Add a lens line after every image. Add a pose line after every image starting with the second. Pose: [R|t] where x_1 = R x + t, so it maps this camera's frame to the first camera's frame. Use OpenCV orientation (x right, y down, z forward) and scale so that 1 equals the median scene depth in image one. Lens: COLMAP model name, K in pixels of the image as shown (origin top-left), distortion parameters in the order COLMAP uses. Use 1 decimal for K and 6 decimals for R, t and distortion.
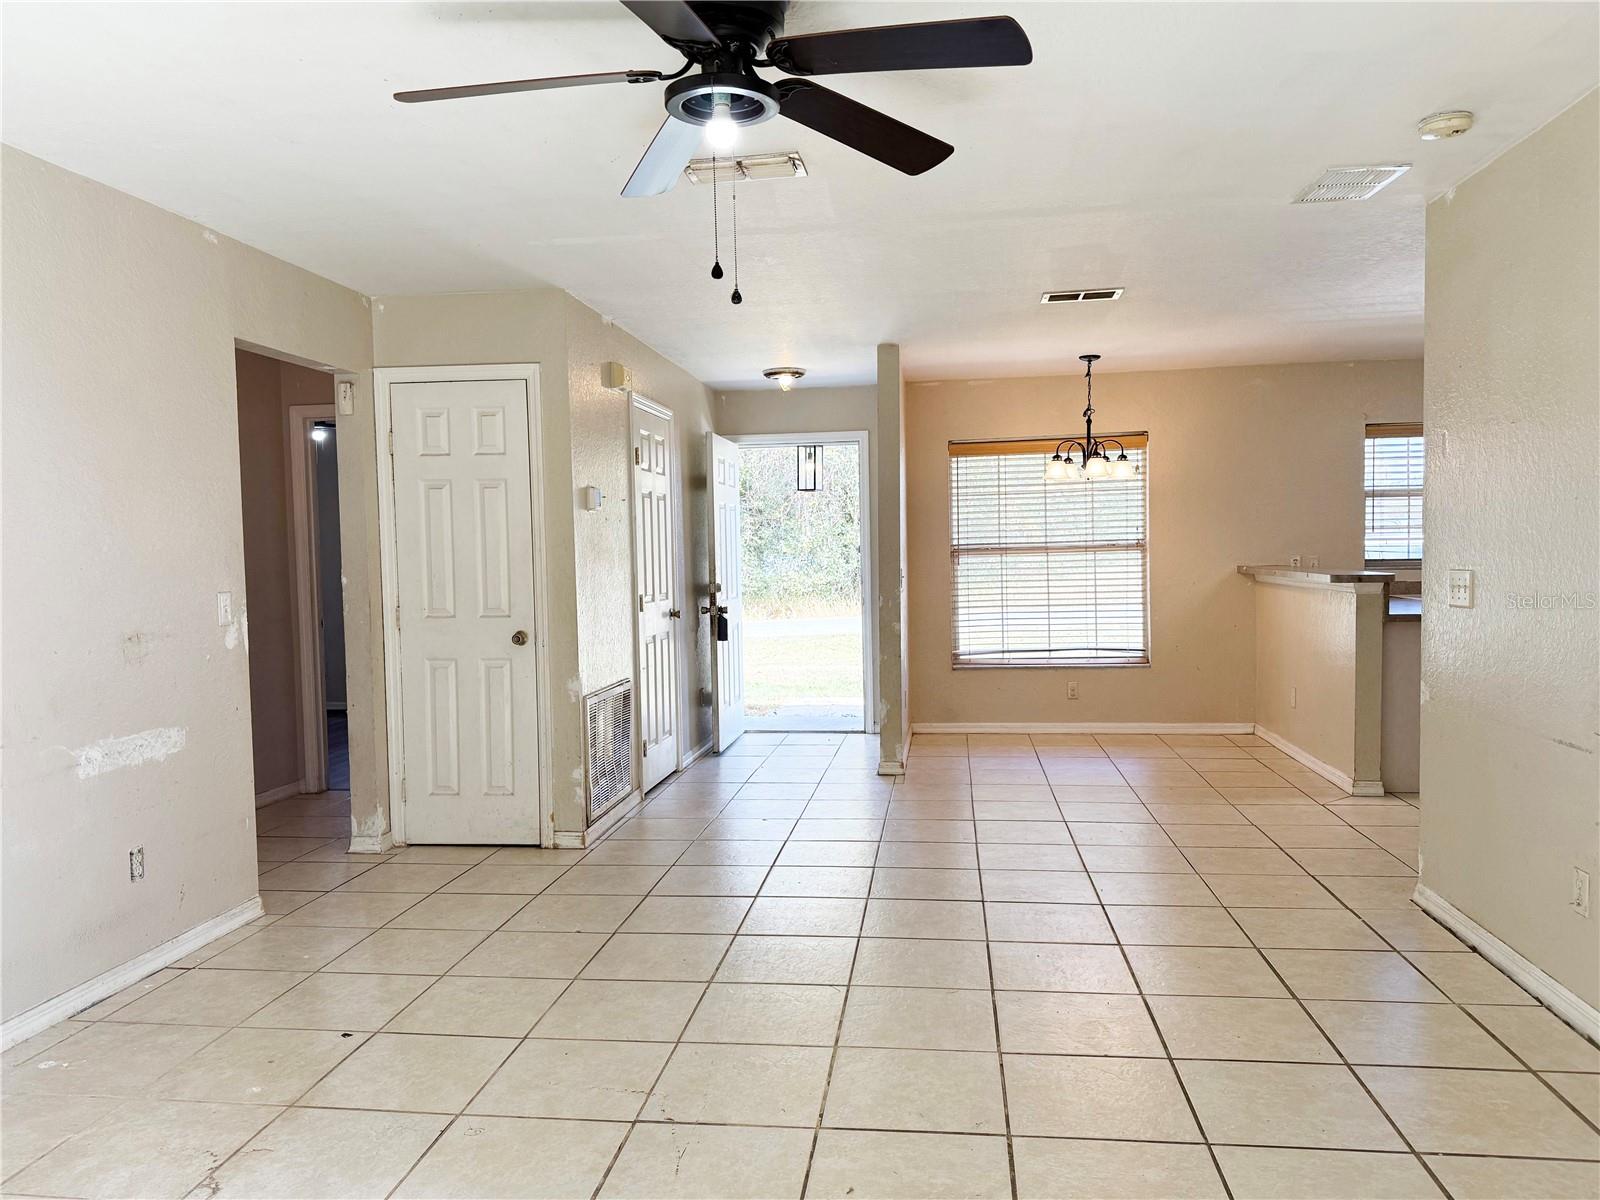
lens RADIAL K [[1148.4, 0, 800.7], [0, 1148.4, 604.7], [0, 0, 1]] dist [0.108720, -0.155093]
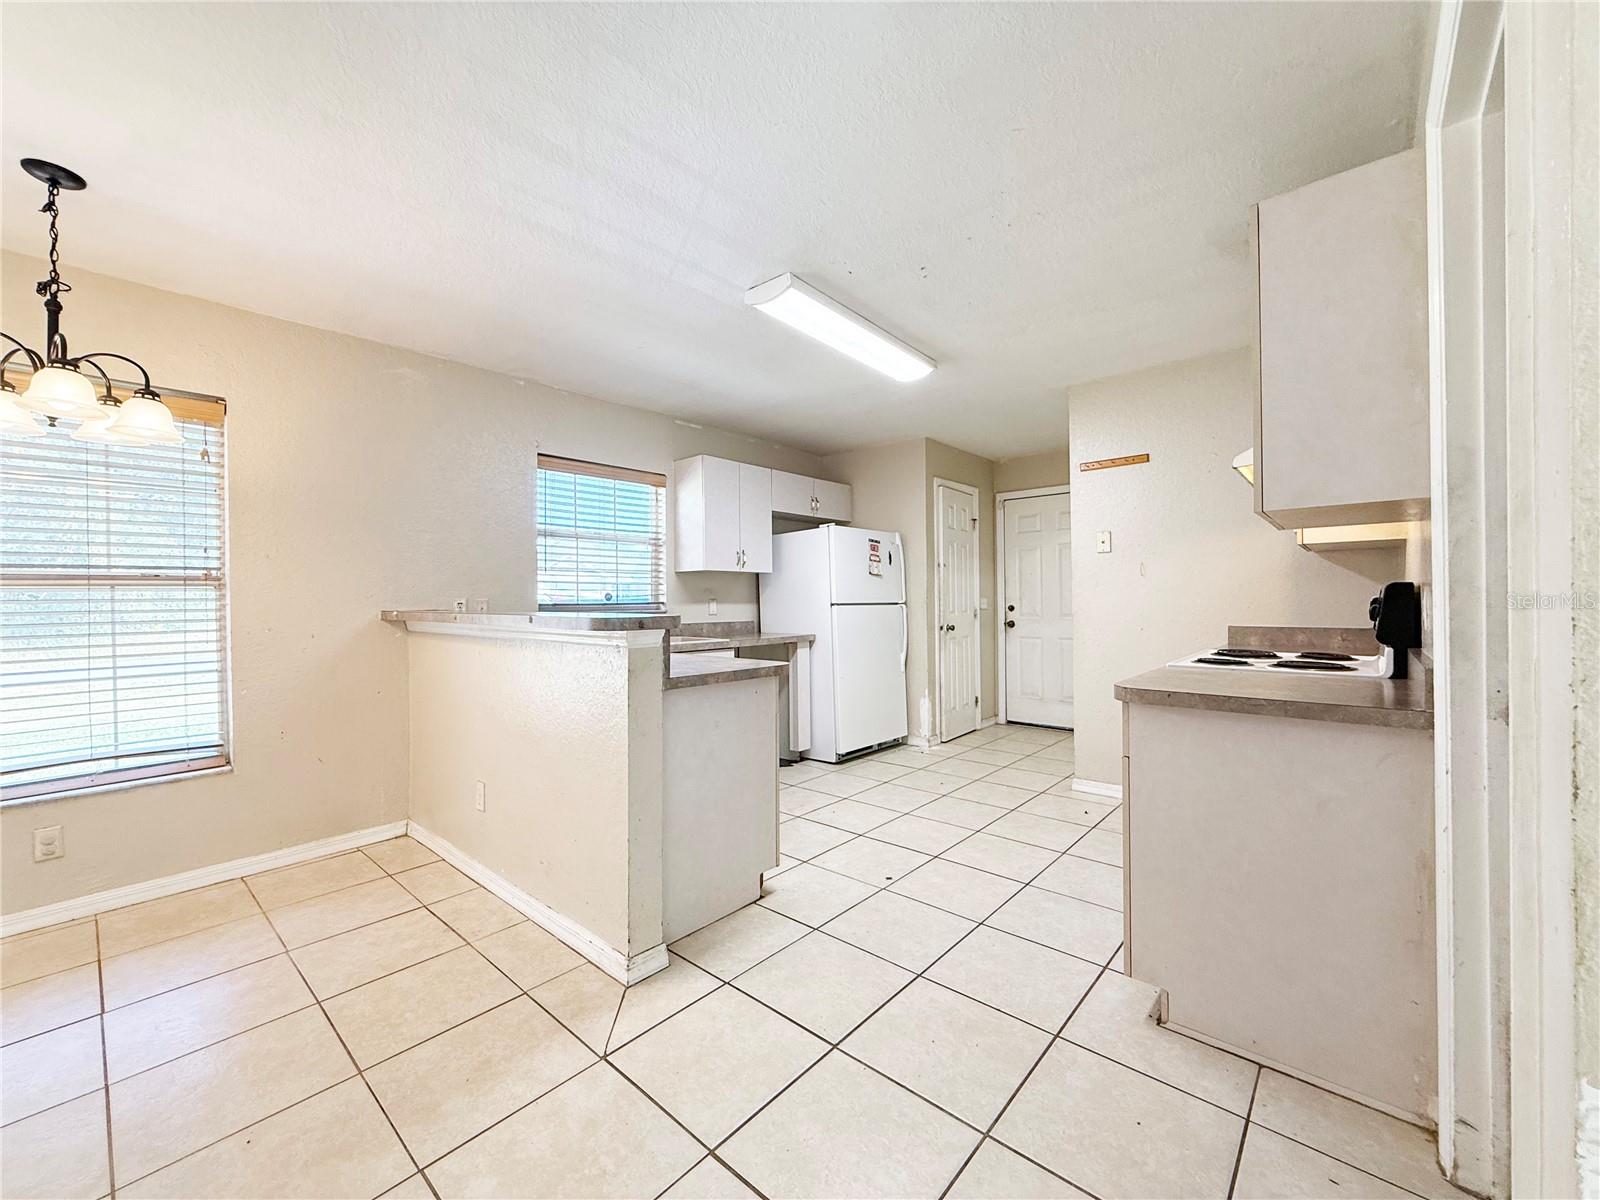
lens RADIAL K [[638.4, 0, 799.6], [0, 638.4, 599.3], [0, 0, 1]] dist [-0.000274, 0.000113]
pose [[0.557643, 0.015600, 0.829935, 0.214976], [0.038516, 0.998260, -0.044644, -0.014357], [-0.829187, 0.056861, 0.556072, 0.637888]]
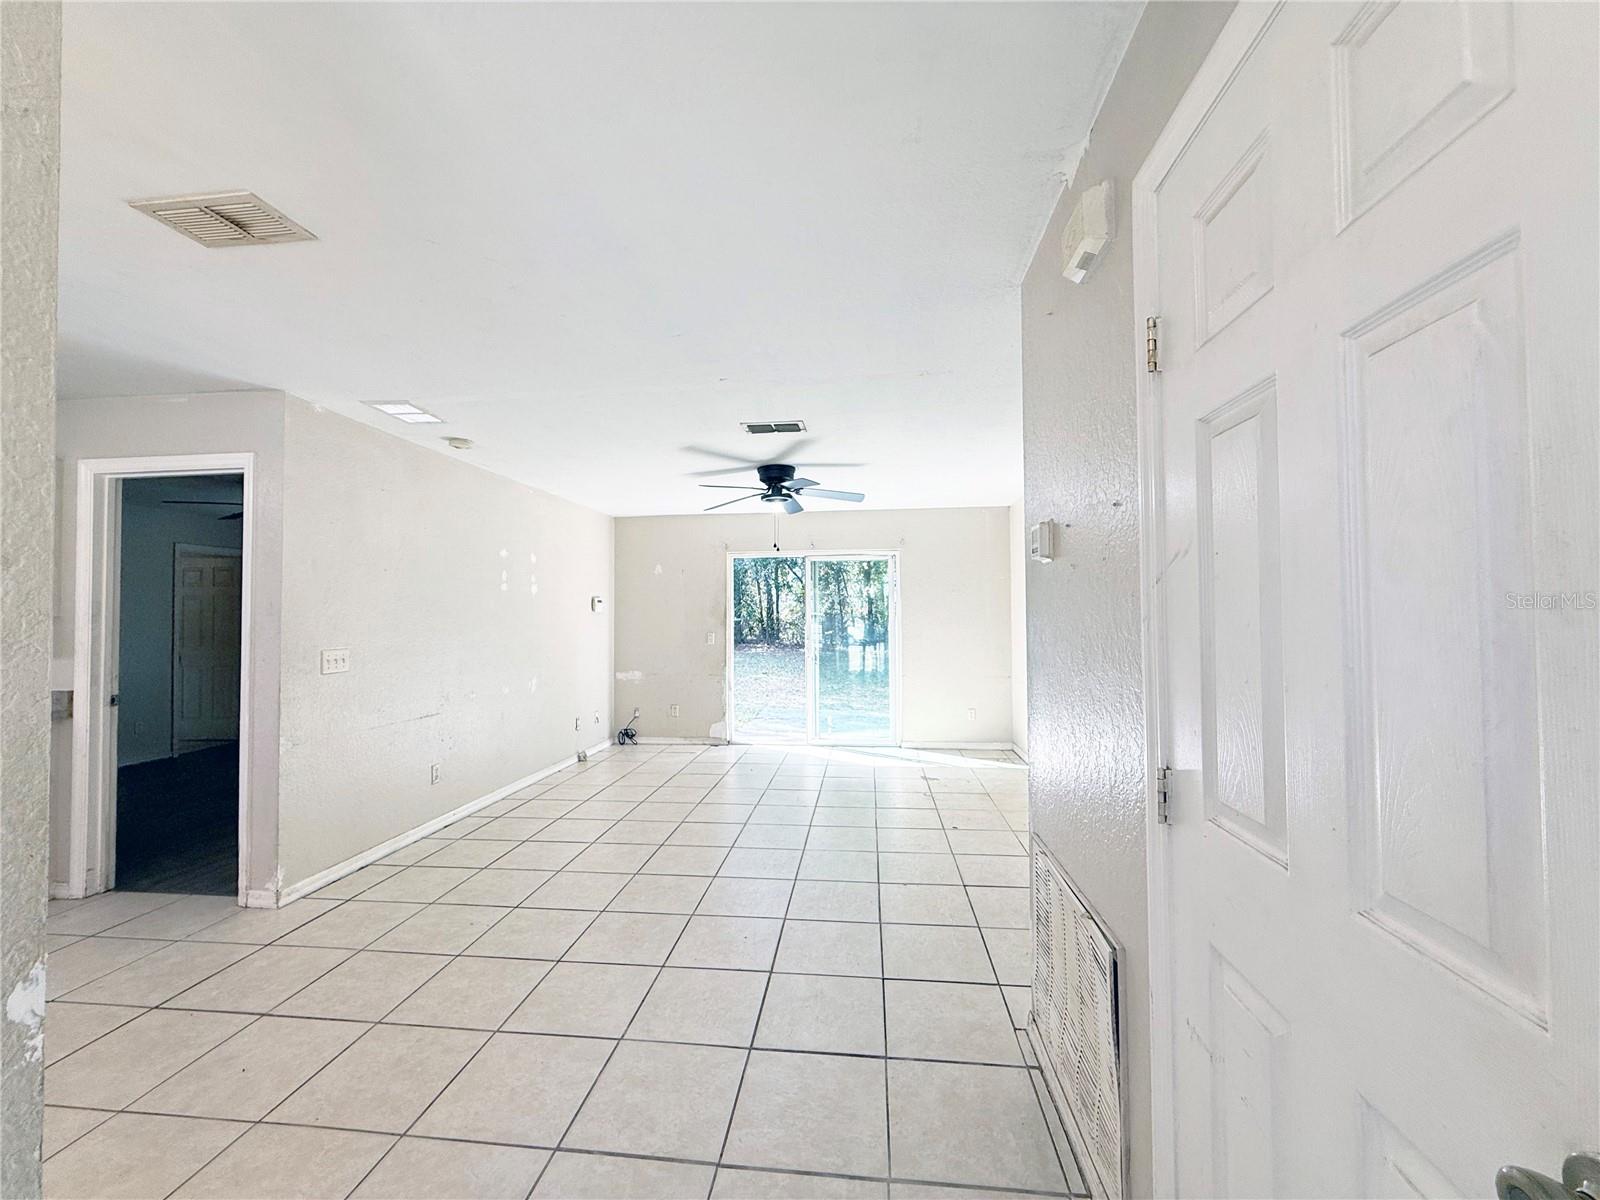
lens RADIAL K [[638.4, 0, 799.6], [0, 638.4, 599.3], [0, 0, 1]] dist [-0.000274, 0.000113]
pose [[-0.999381, 0.027186, -0.022340, -0.030708], [0.026701, 0.999407, 0.021761, -0.056398], [0.022918, 0.021151, -0.999514, 1.058141]]
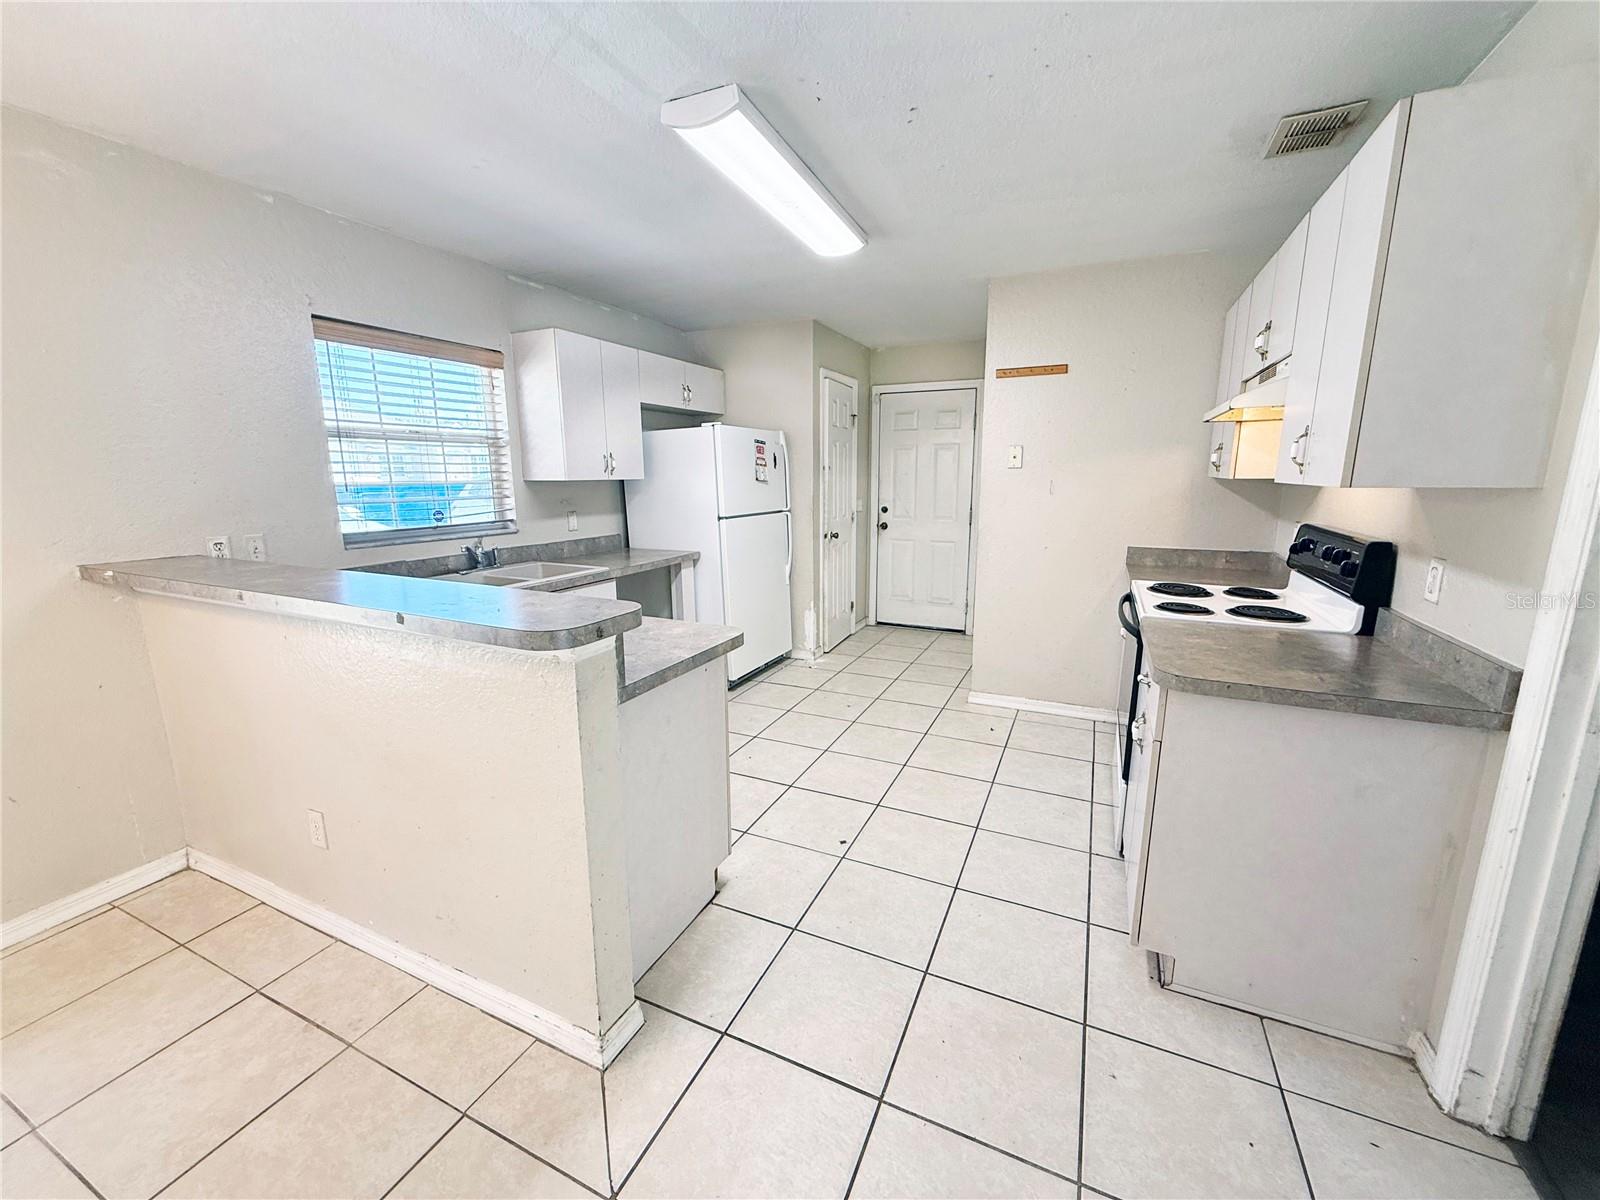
lens RADIAL K [[638.4, 0, 799.6], [0, 638.4, 599.3], [0, 0, 1]] dist [-0.000274, 0.000113]
pose [[0.296118, -0.170388, 0.939831, 0.246384], [0.045138, 0.985357, 0.164420, -0.056901], [-0.954084, -0.006265, 0.299473, 0.735147]]
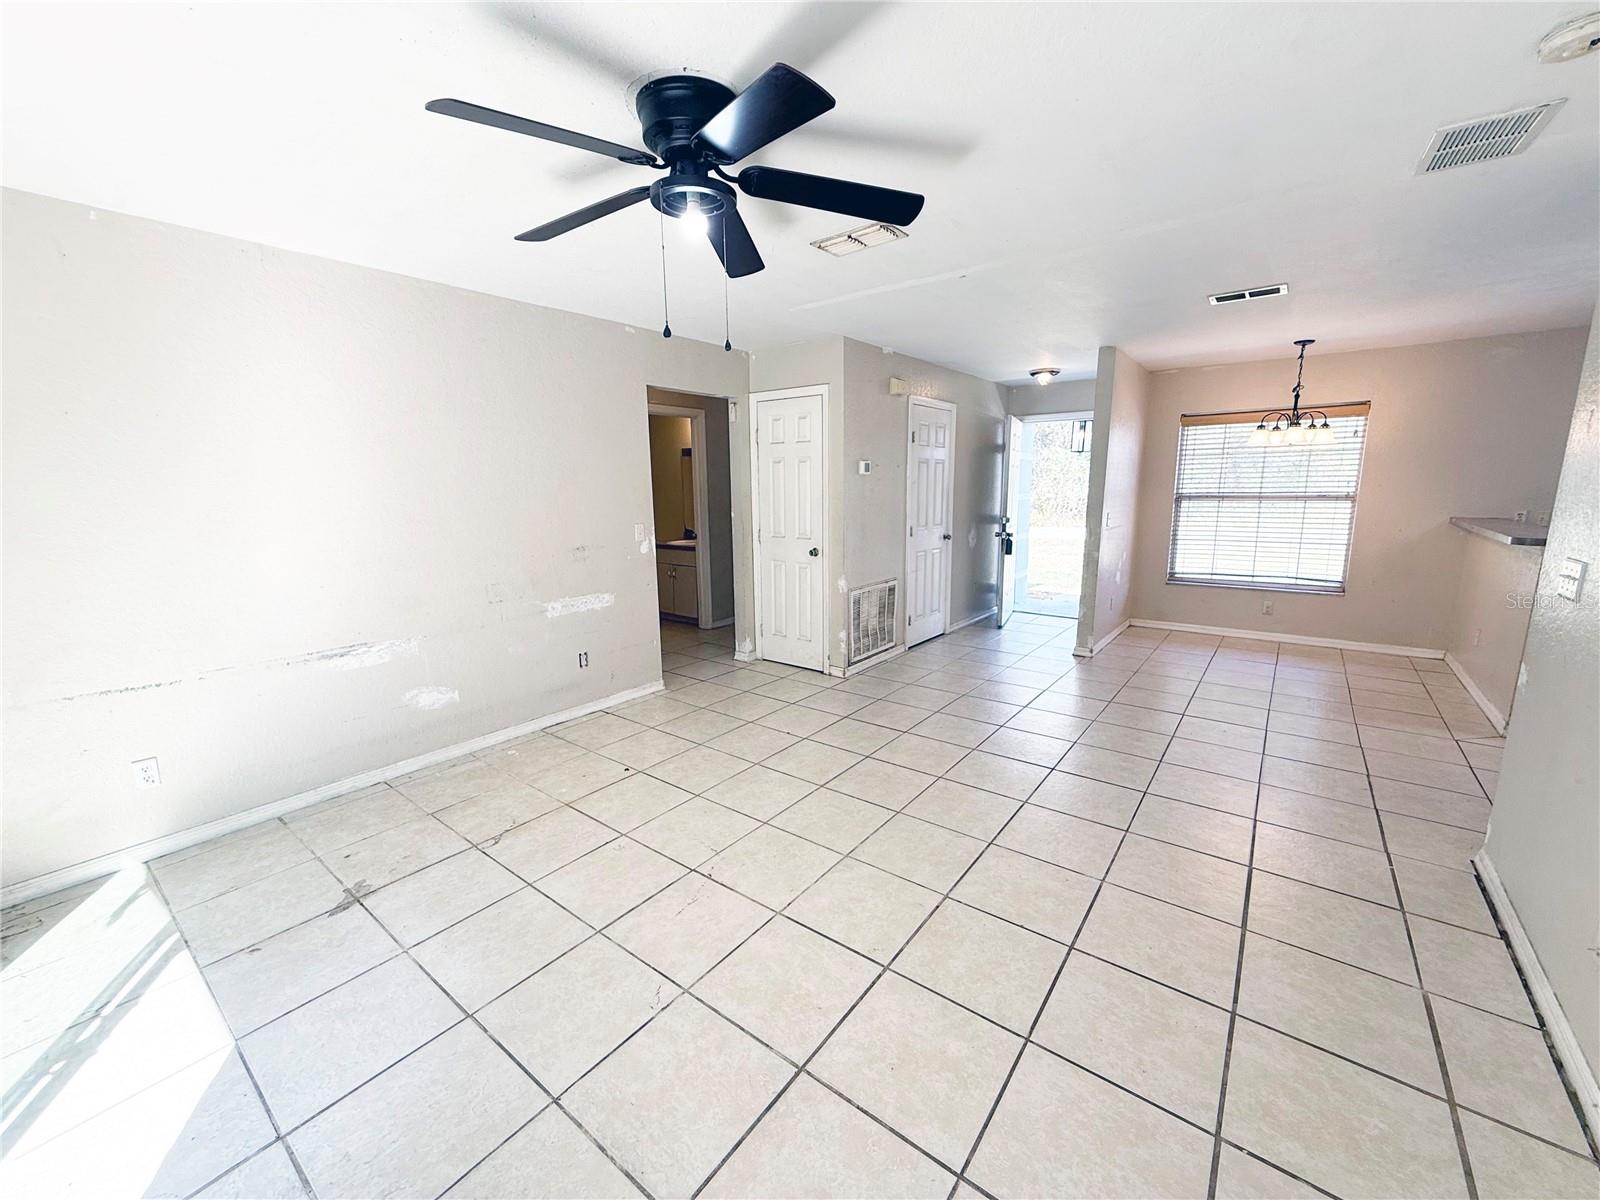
lens RADIAL K [[638.4, 0, 799.6], [0, 638.4, 599.3], [0, 0, 1]] dist [-0.000274, 0.000113]
pose [[0.862779, 0.100926, -0.495406, 0.159062], [-0.030366, 0.988448, 0.148485, -0.031324], [0.504669, -0.113066, 0.855877, 0.135201]]
